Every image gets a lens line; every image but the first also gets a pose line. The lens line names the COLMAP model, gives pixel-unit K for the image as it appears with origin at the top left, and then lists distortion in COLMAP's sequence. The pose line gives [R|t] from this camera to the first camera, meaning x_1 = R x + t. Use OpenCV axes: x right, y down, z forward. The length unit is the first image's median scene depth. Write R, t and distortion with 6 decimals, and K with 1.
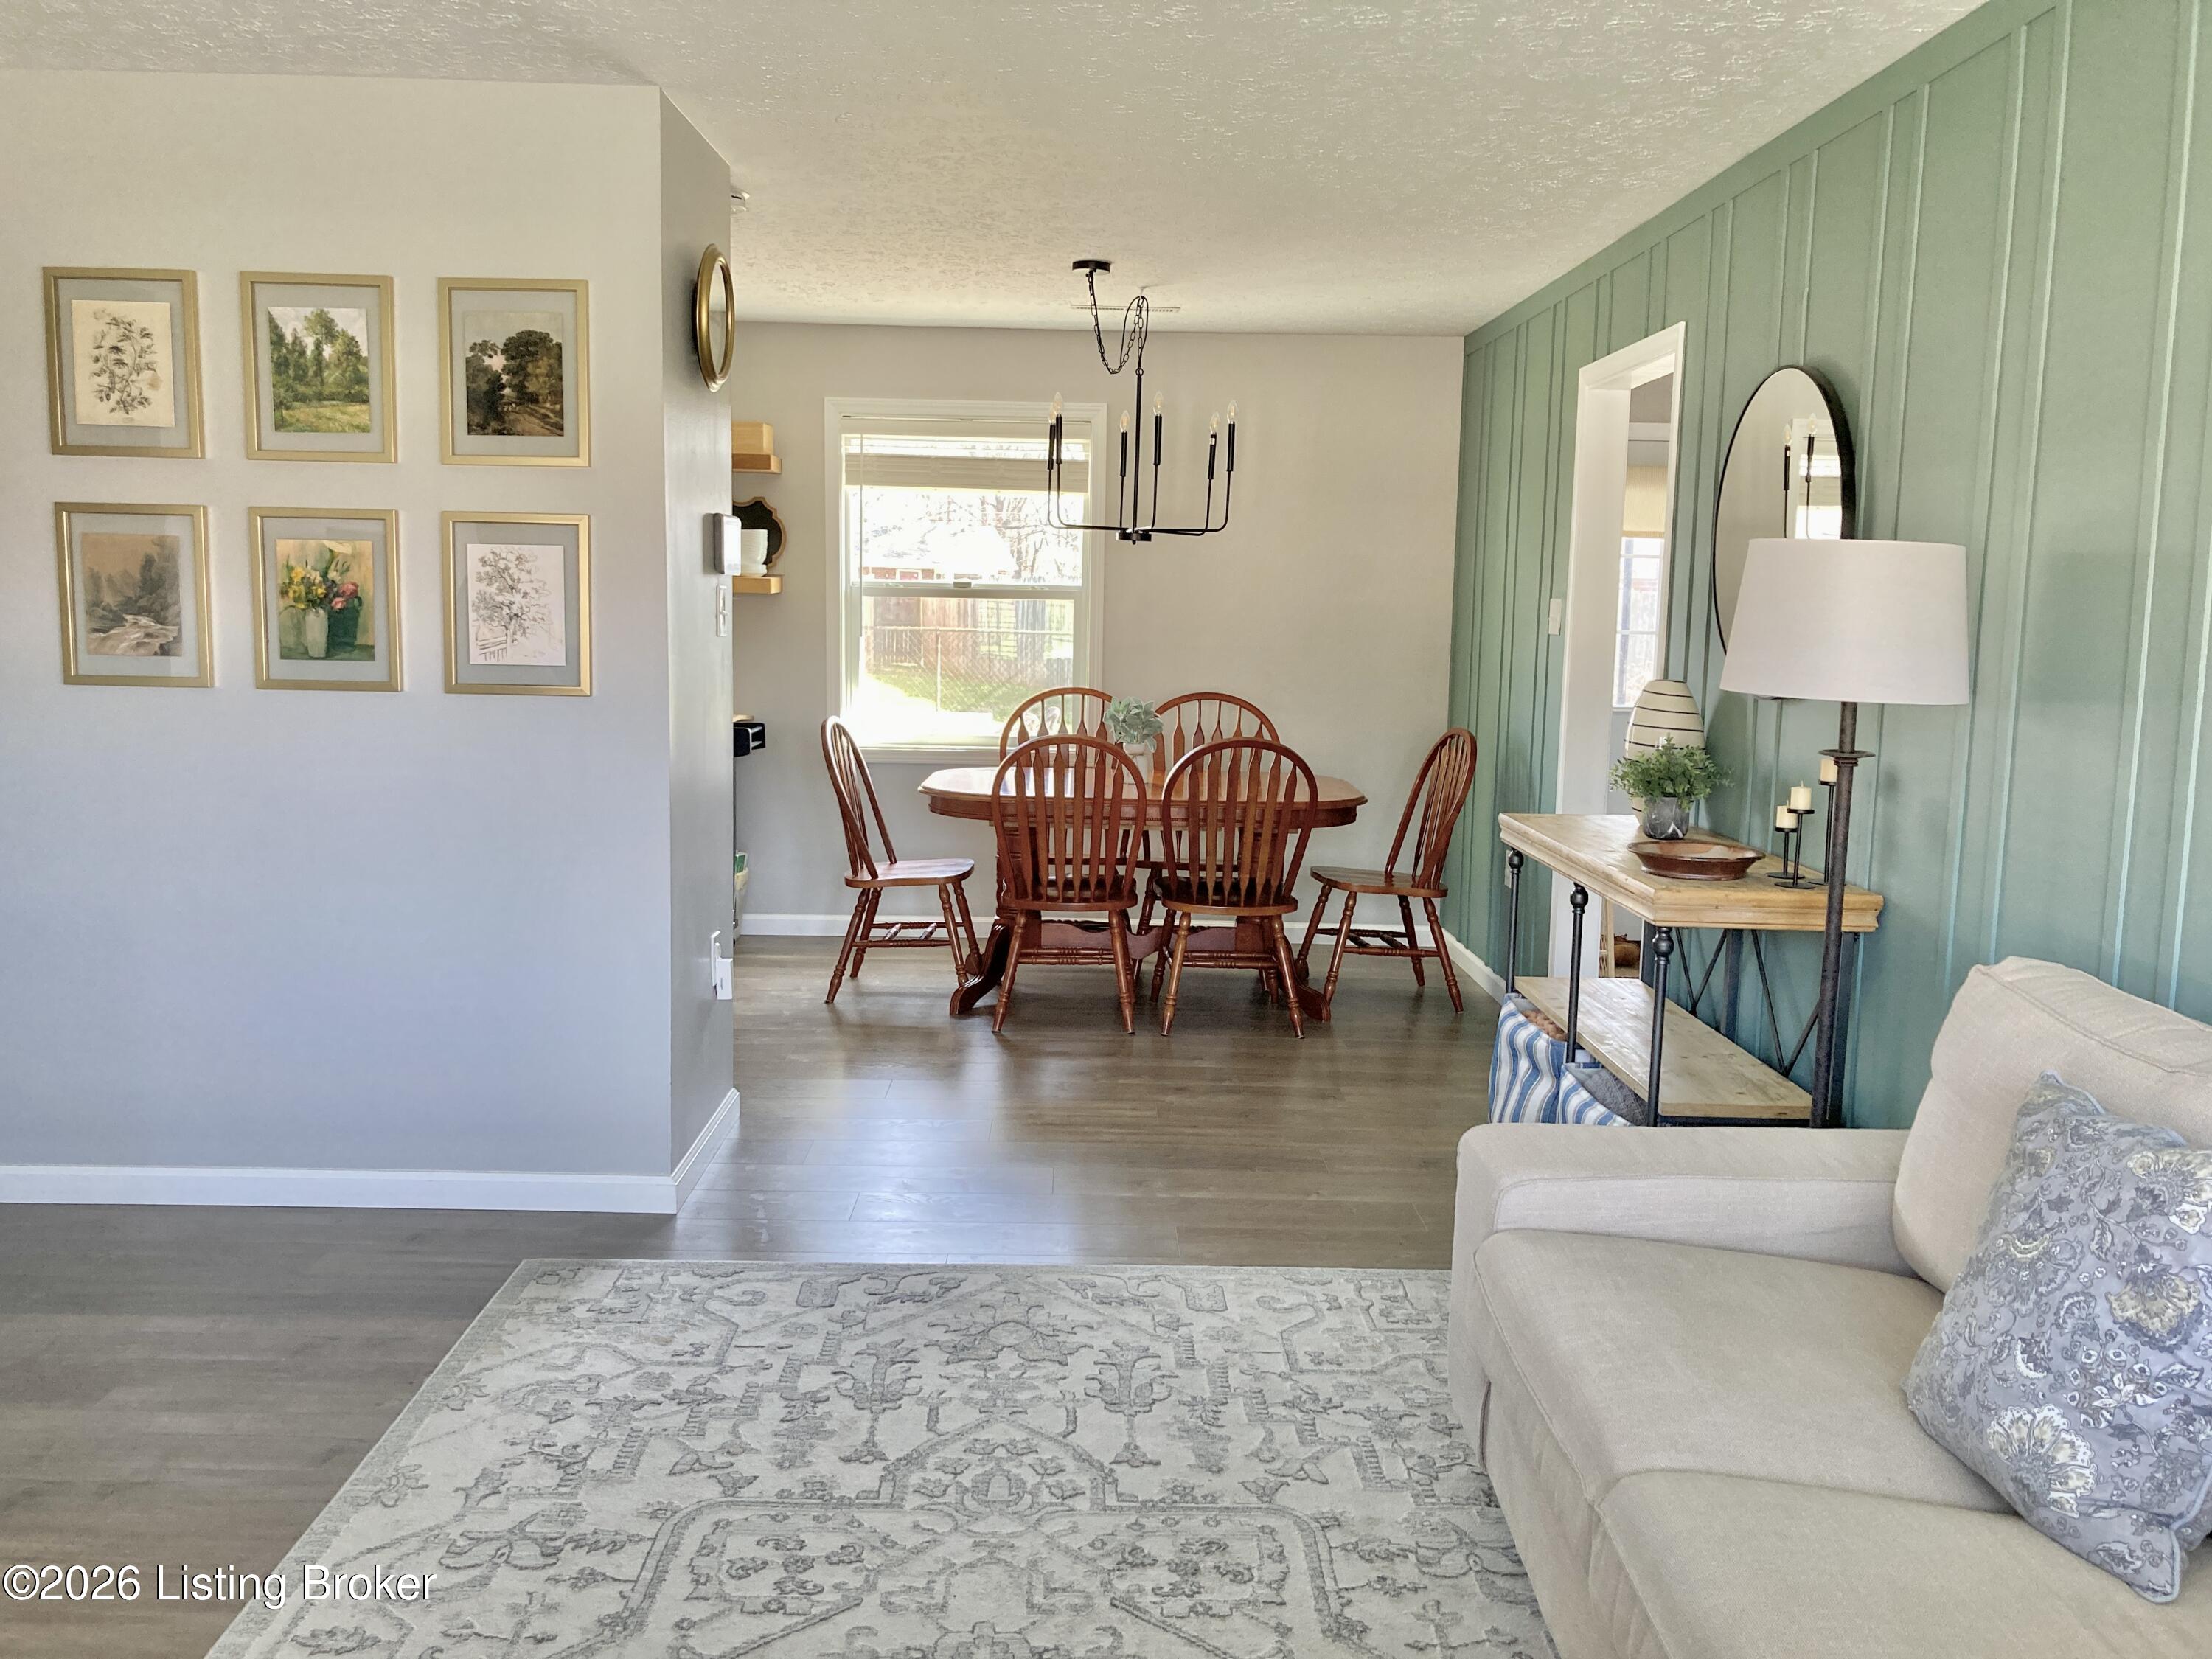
lens RADIAL K [[1832.9, 0, 1106.0], [0, 1832.9, 829.5], [0, 0, 1]] dist [0.066407, -0.074396]
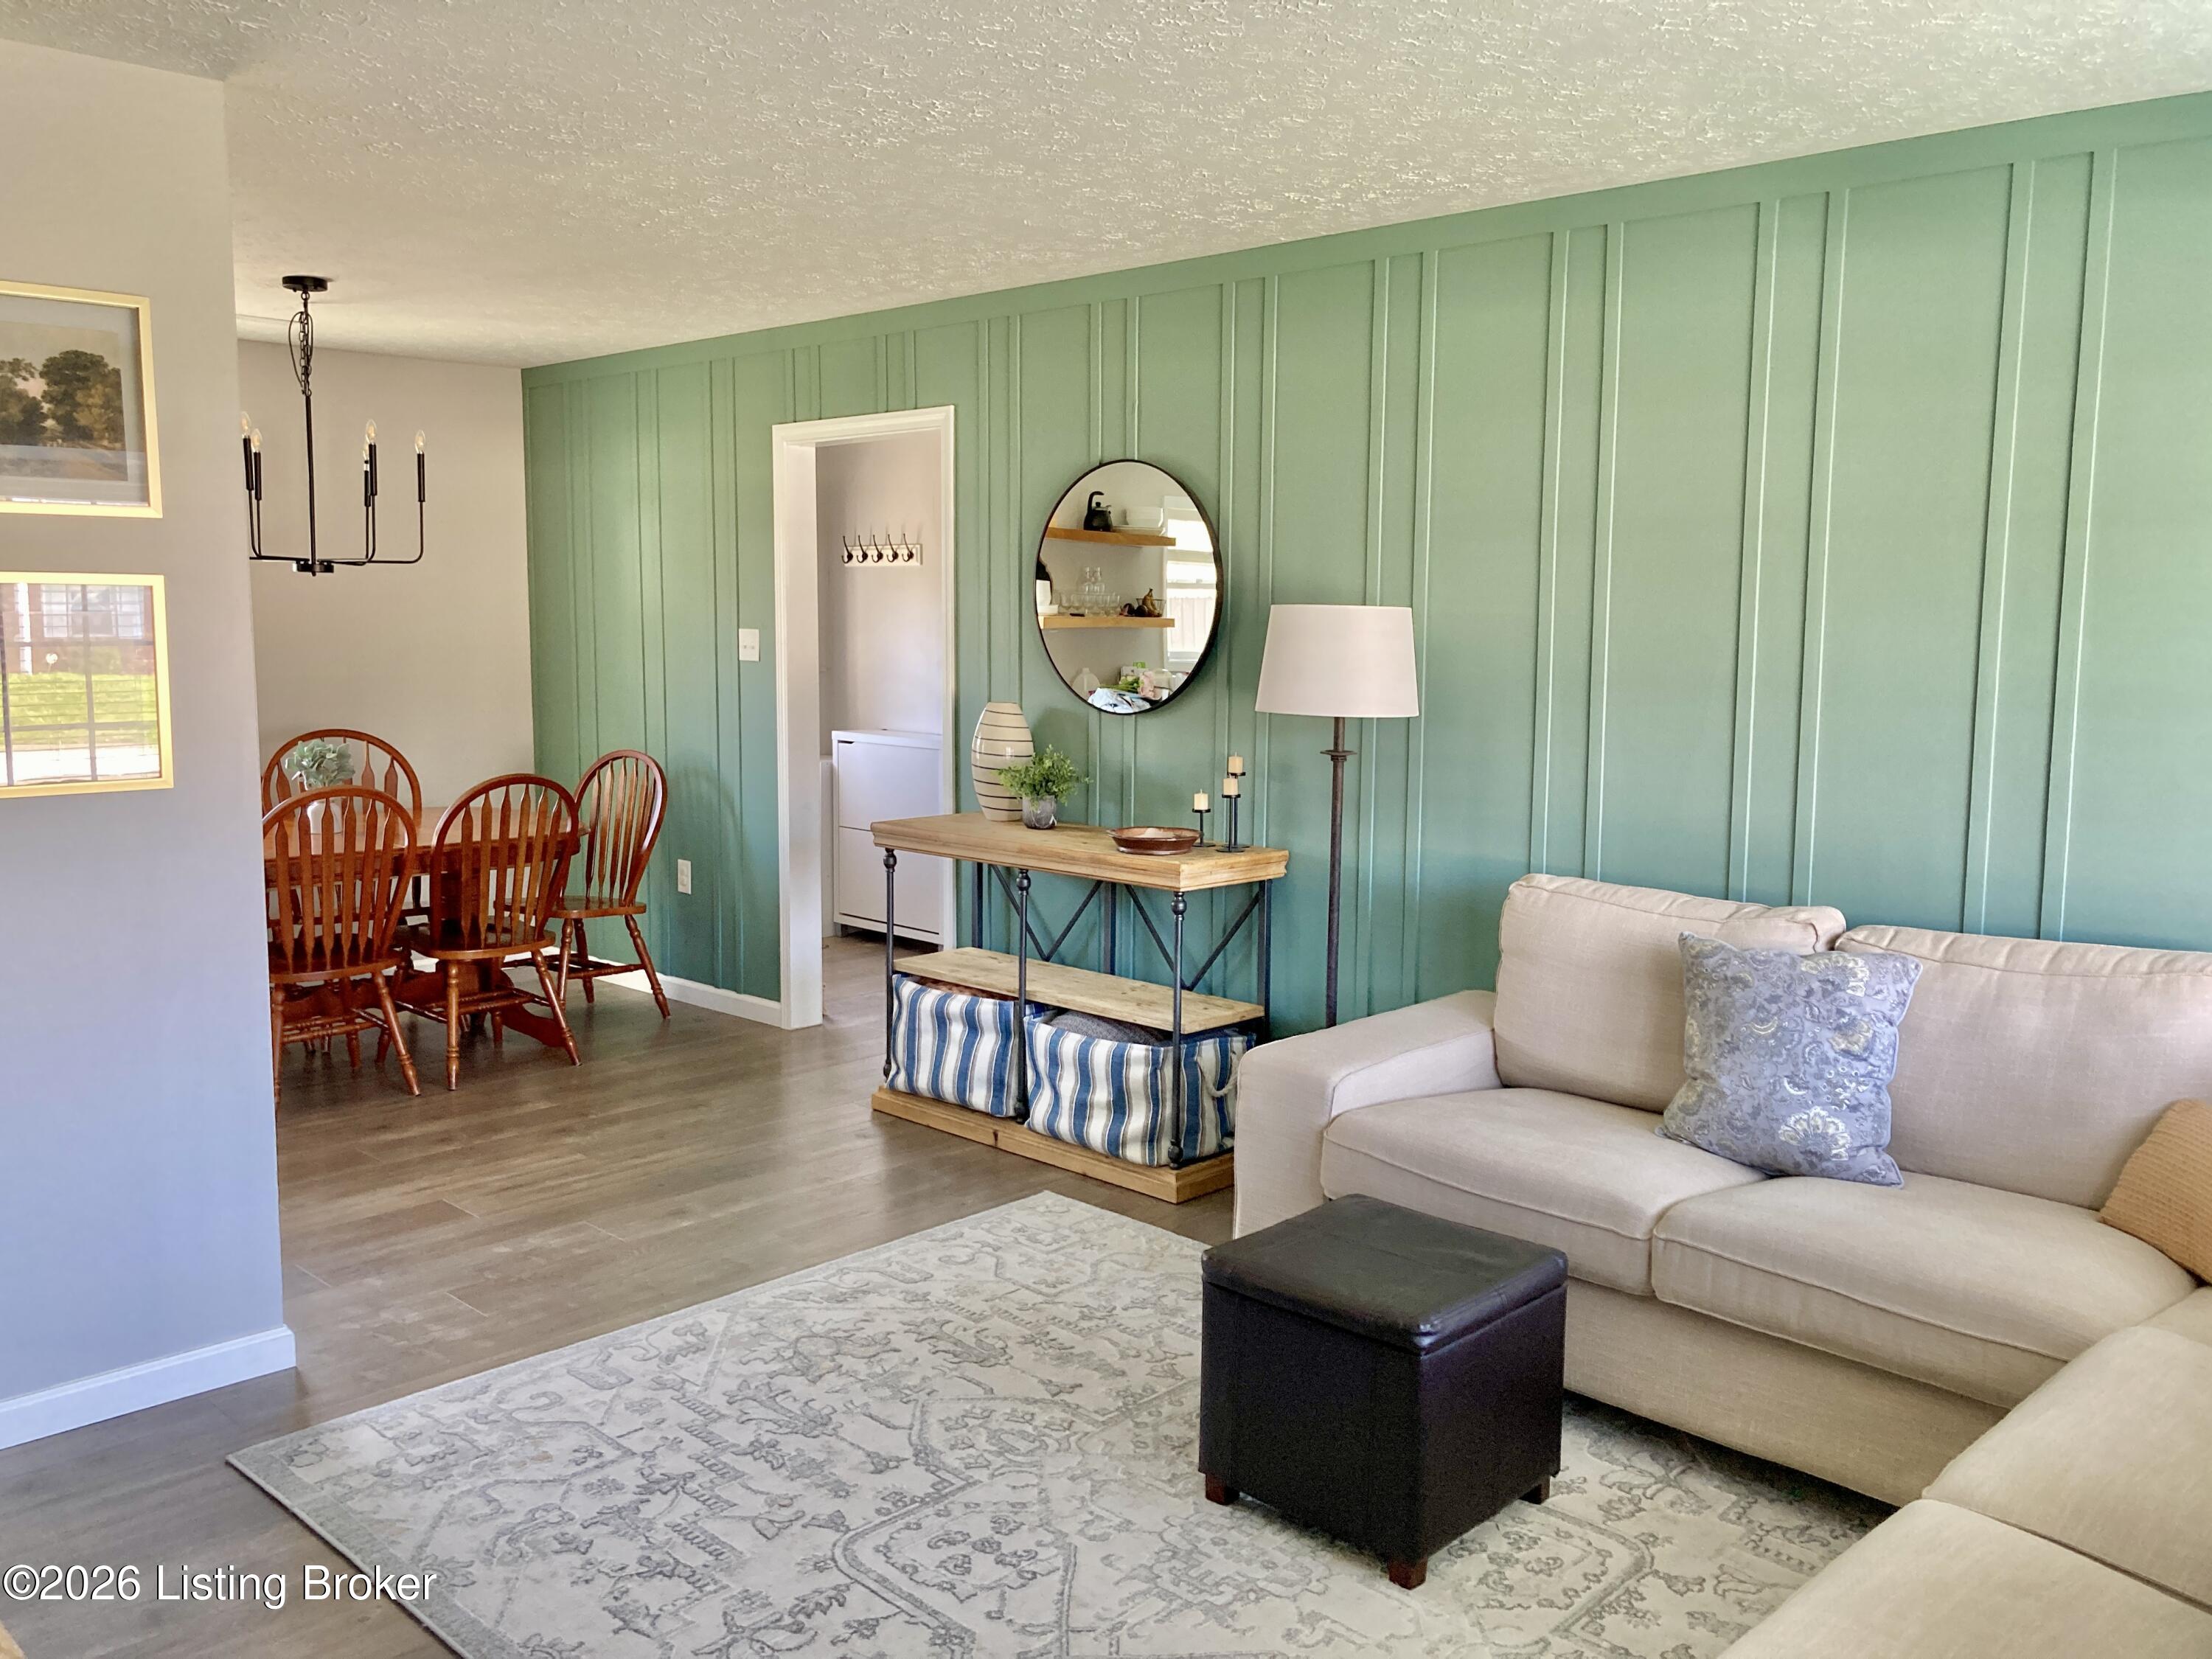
lens RADIAL K [[1809.3, 0, 1106.0], [0, 1809.3, 829.5], [0, 0, 1]] dist [-0.025679, 0.088247]
pose [[0.701771, -0.102241, 0.705028, -0.724494], [0.096422, 0.994173, 0.048195, -0.066628], [-0.705847, 0.034159, 0.707540, 0.143032]]
